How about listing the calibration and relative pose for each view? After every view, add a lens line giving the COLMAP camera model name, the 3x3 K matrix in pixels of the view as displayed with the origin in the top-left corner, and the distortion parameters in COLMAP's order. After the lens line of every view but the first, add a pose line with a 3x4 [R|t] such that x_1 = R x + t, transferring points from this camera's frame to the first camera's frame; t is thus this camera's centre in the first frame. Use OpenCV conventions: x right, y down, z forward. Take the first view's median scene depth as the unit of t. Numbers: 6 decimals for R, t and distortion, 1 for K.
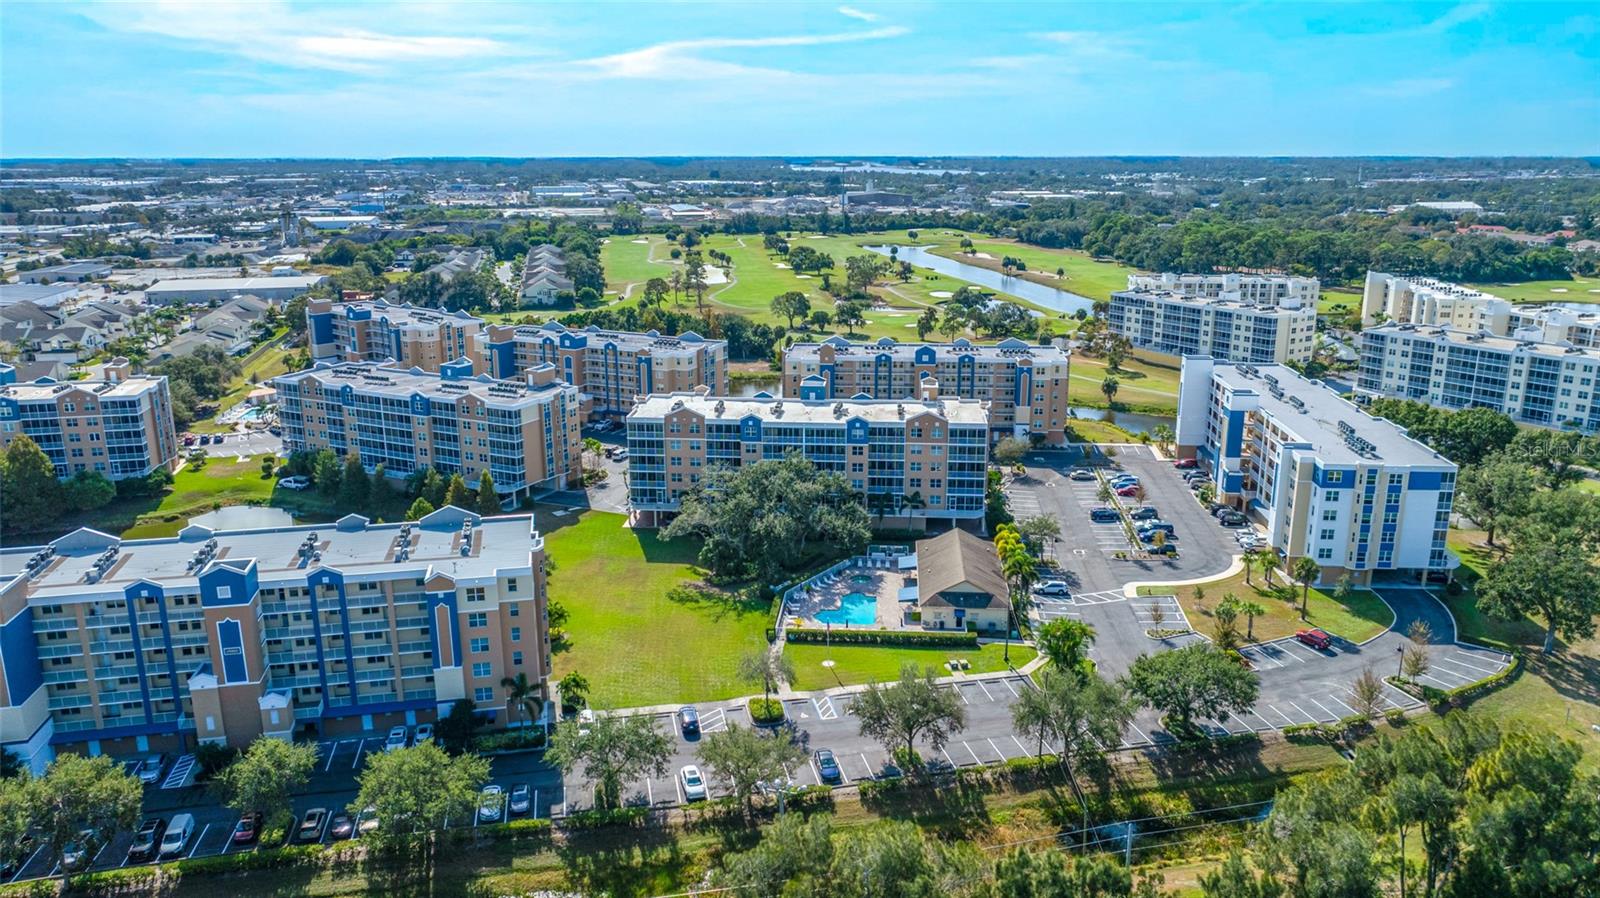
lens RADIAL K [[1132.4, 0, 799.8], [0, 1132.4, 449.5], [0, 0, 1]] dist [-0.005895, 0.003507]
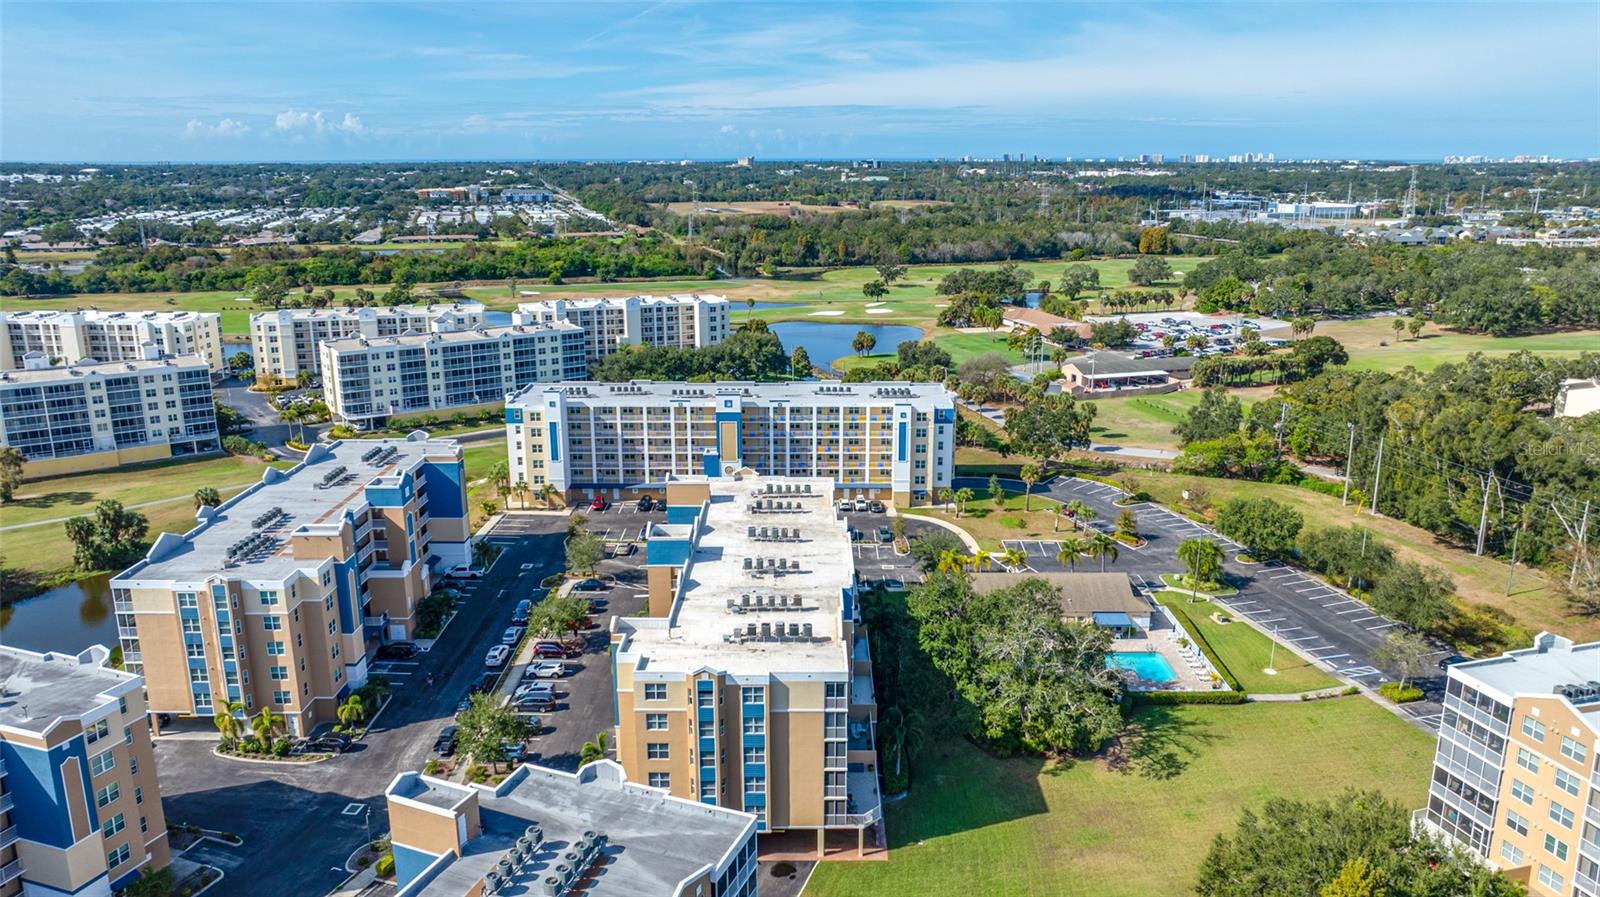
lens RADIAL K [[1132.4, 0, 791.4], [0, 1132.4, 442.0], [0, 0, 1]] dist [-0.005895, 0.003507]
pose [[-0.071294, -0.247222, 0.966332, -0.378202], [0.258462, 0.931129, 0.257285, -0.160576], [-0.963387, 0.268103, -0.002487, 0.598140]]
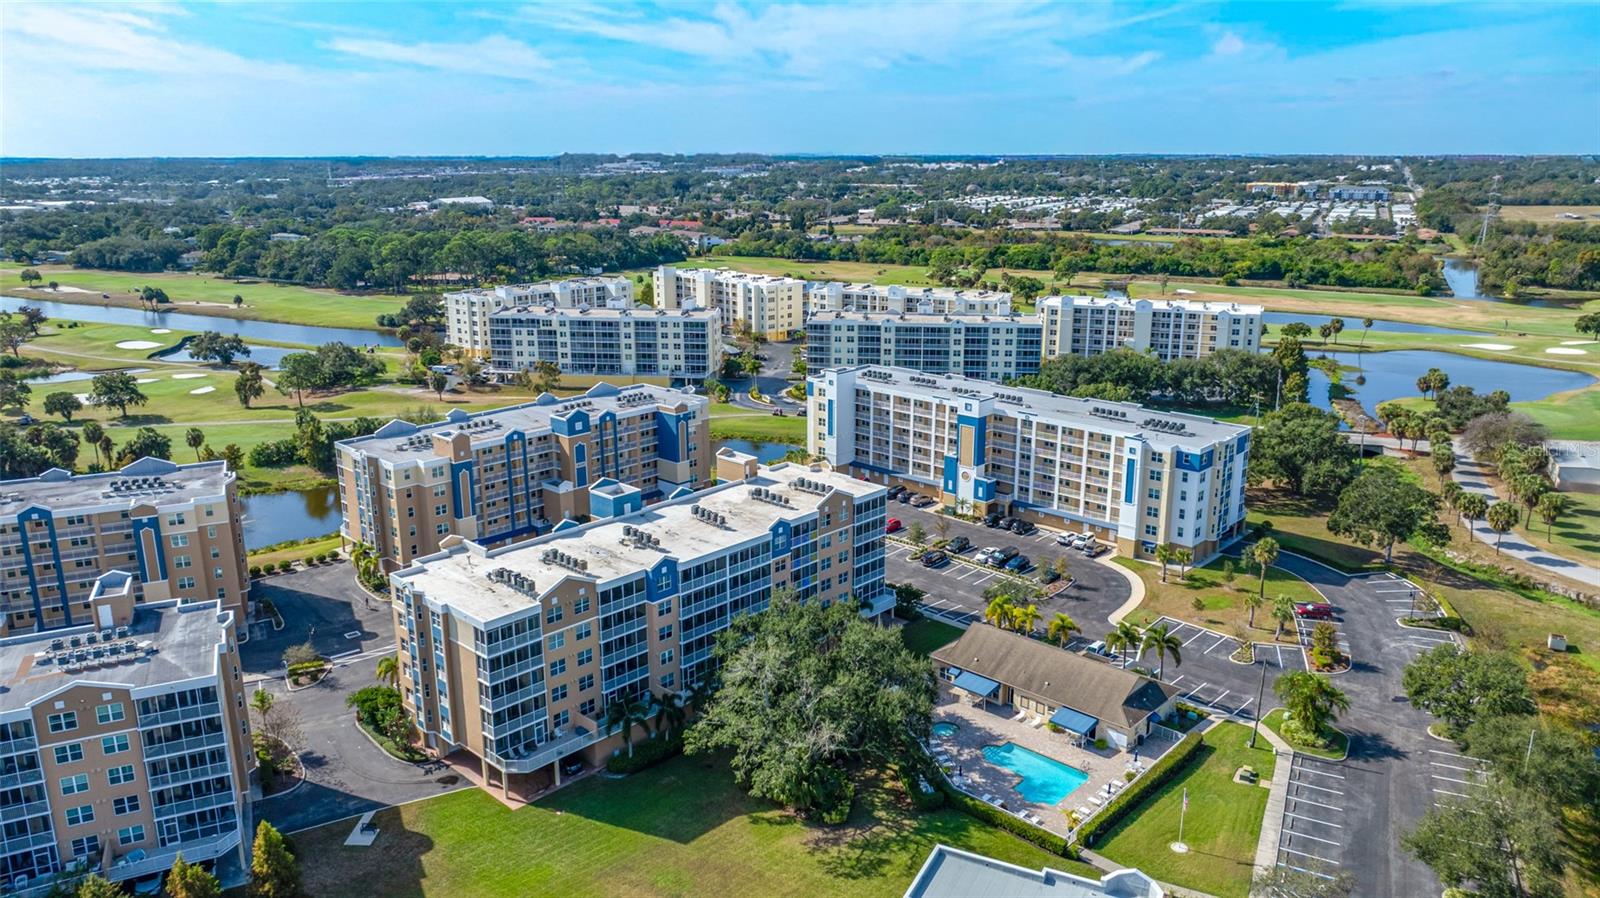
lens RADIAL K [[1132.4, 0, 792.3], [0, 1132.4, 458.4], [0, 0, 1]] dist [-0.005895, 0.003507]
pose [[0.627908, -0.208169, 0.749931, -0.280303], [0.202554, 0.974070, 0.100791, -0.081137], [-0.751468, 0.088614, 0.653792, 0.305086]]
